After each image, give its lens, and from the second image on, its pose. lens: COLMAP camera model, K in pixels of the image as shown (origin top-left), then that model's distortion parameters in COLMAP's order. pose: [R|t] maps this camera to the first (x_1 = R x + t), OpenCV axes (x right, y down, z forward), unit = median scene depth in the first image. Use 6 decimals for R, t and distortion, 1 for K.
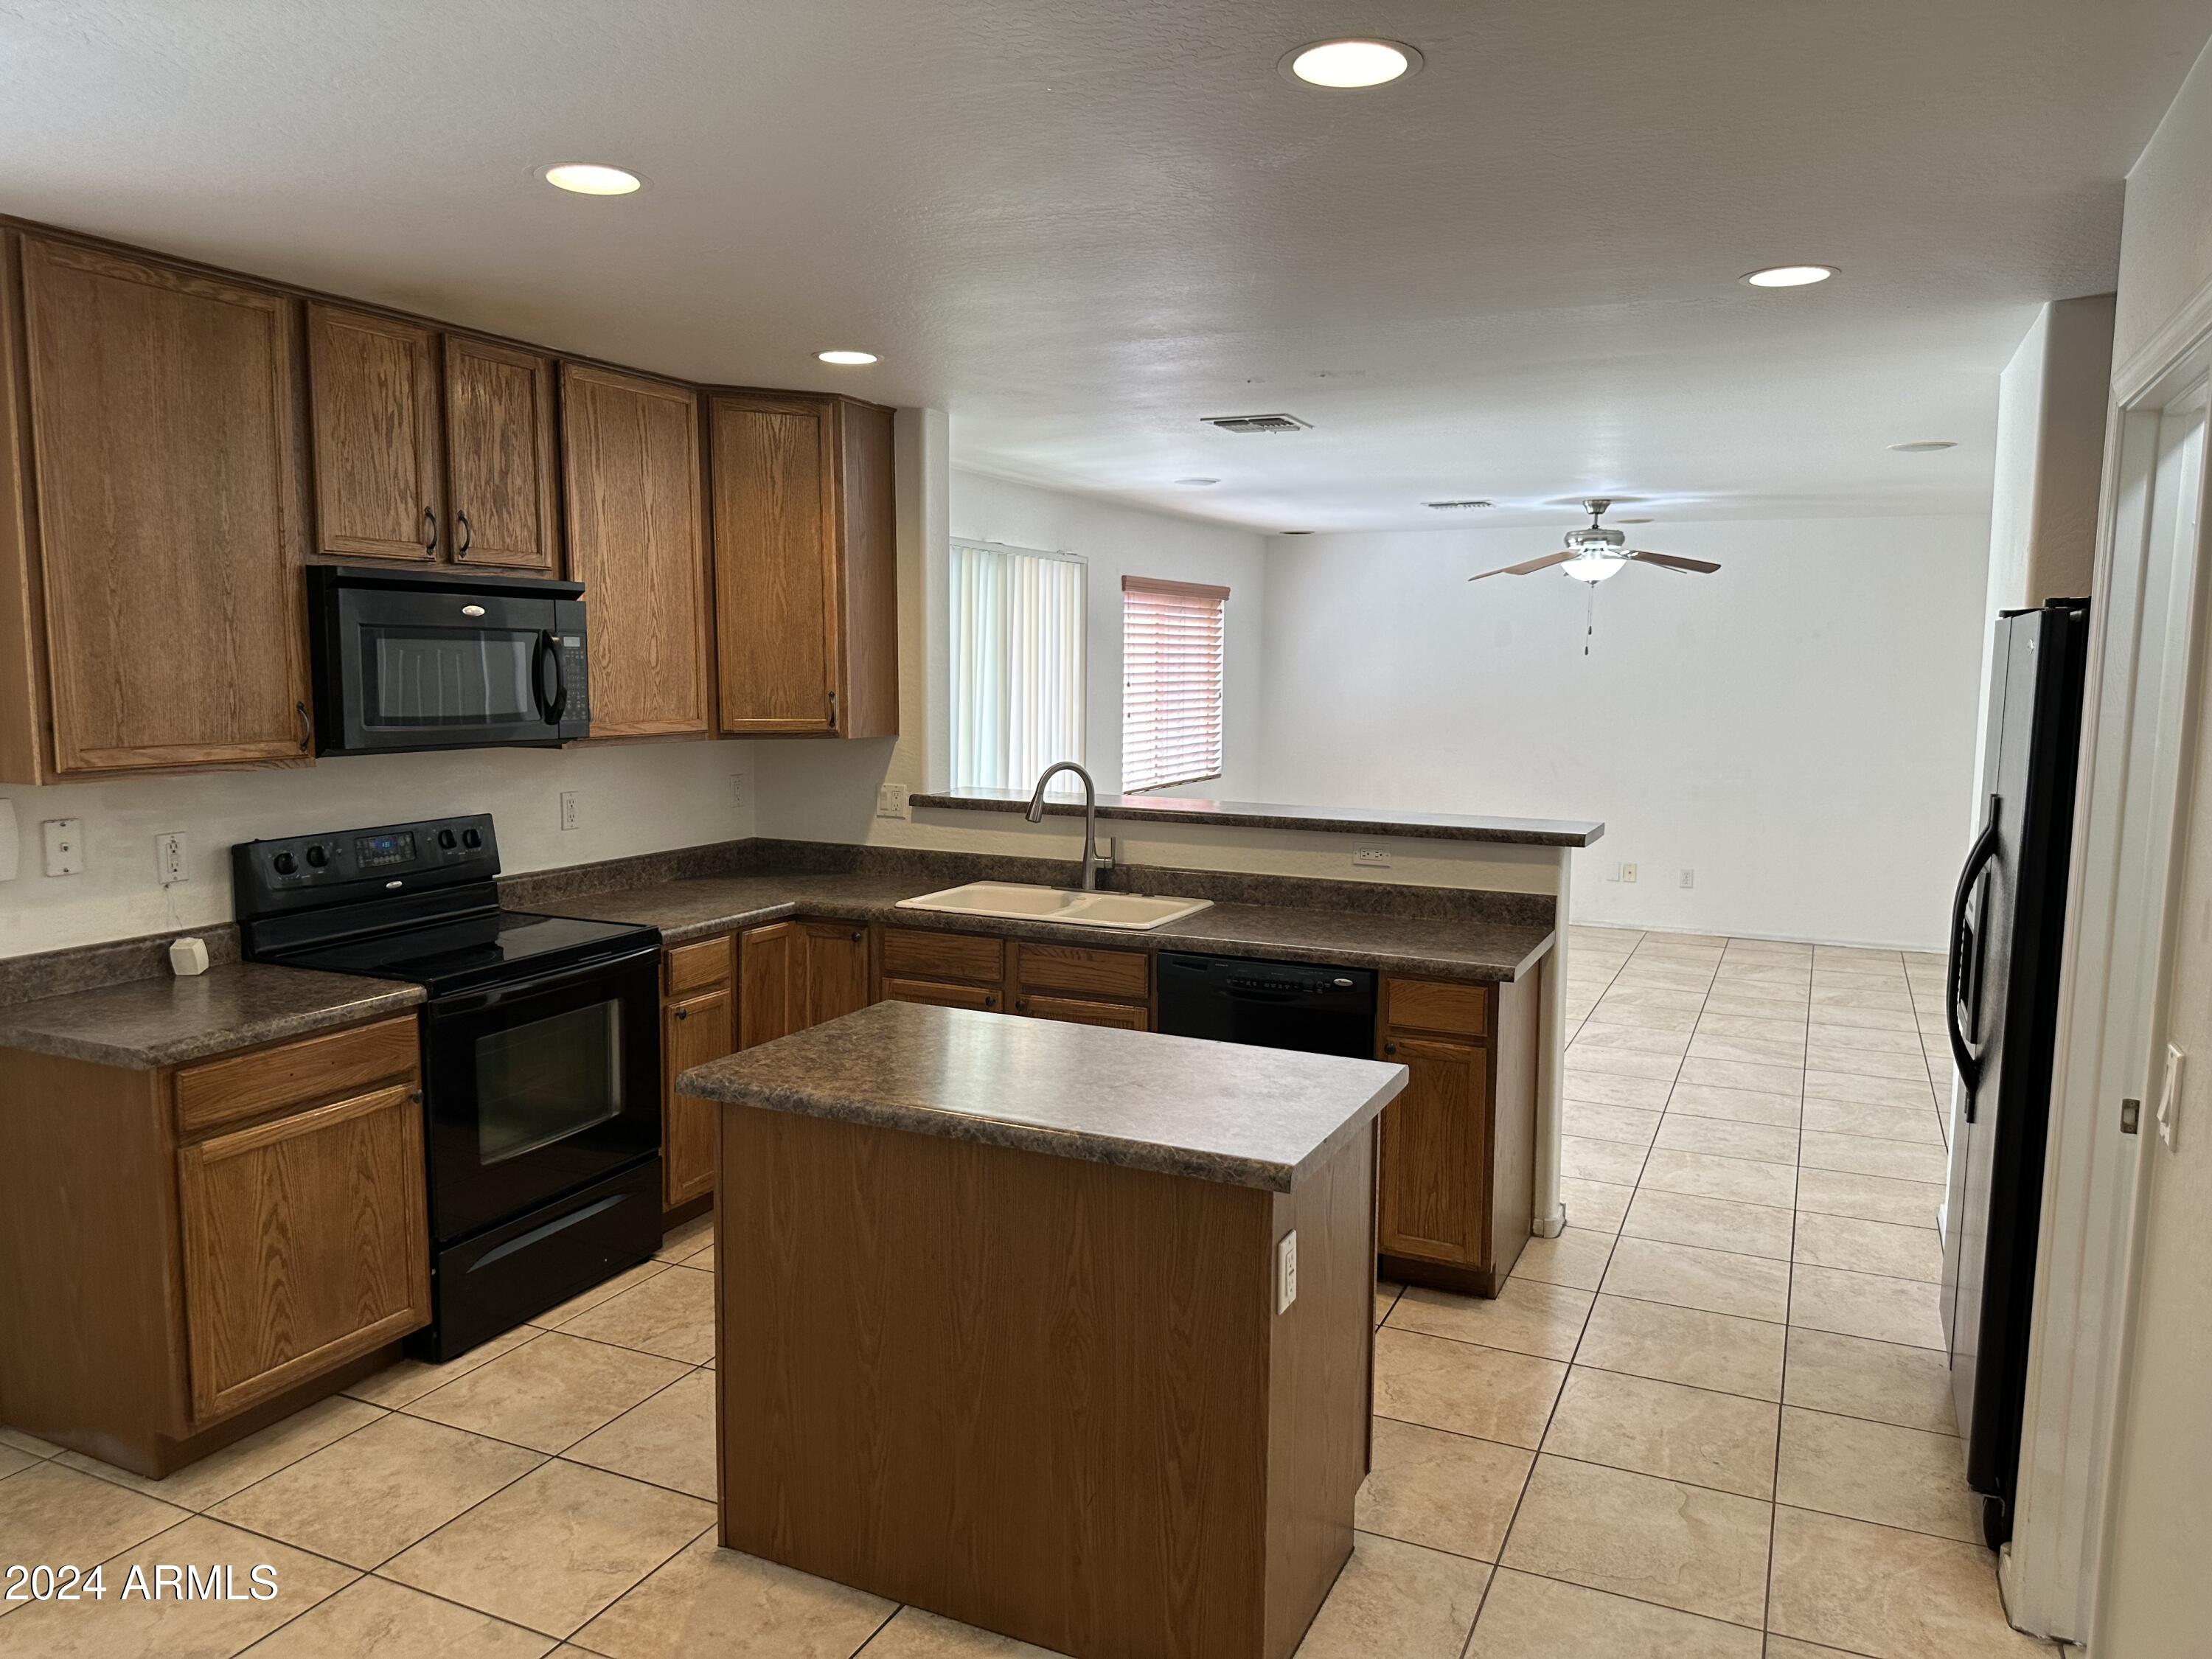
lens RADIAL K [[1568.0, 0, 1103.0], [0, 1568.0, 828.8], [0, 0, 1]] dist [0.056289, -0.062308]
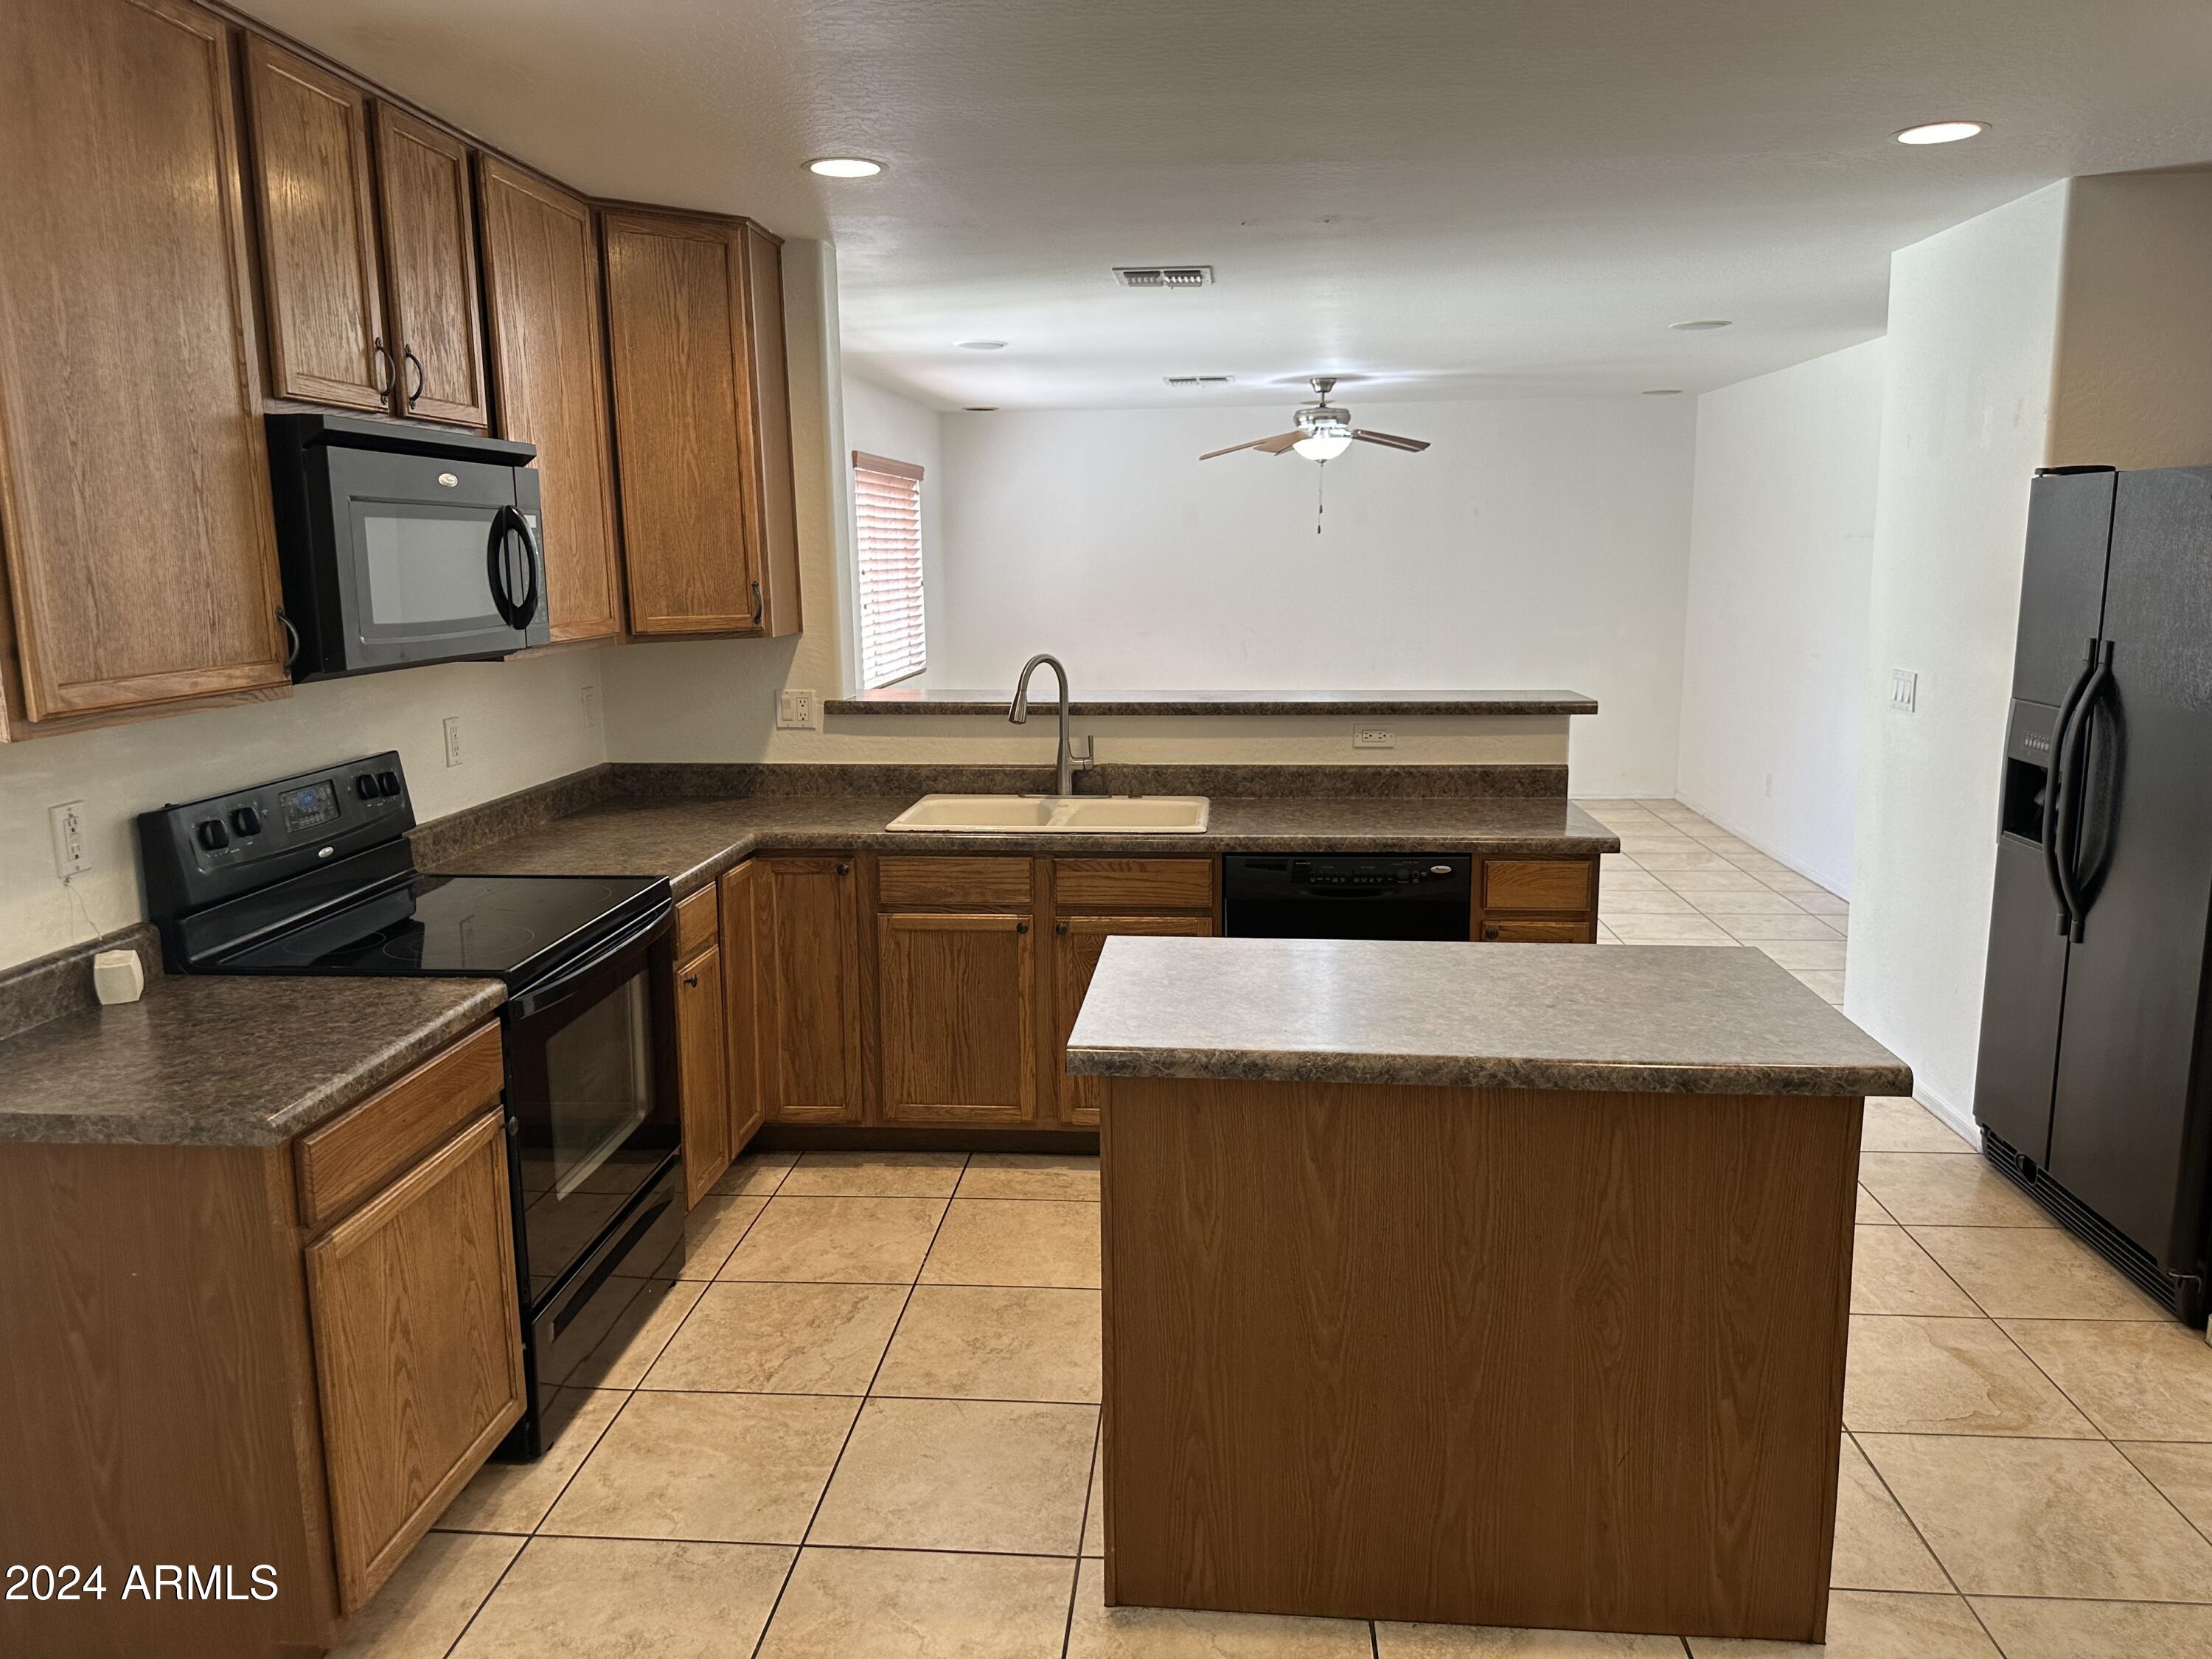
lens RADIAL K [[1568.0, 0, 1106.0], [0, 1568.0, 811.9], [0, 0, 1]] dist [0.056289, -0.062308]
pose [[0.936550, -0.076565, 0.342069, -0.381919], [0.057012, 0.996131, 0.066871, -0.013555], [-0.345866, -0.043126, 0.937292, 0.184529]]
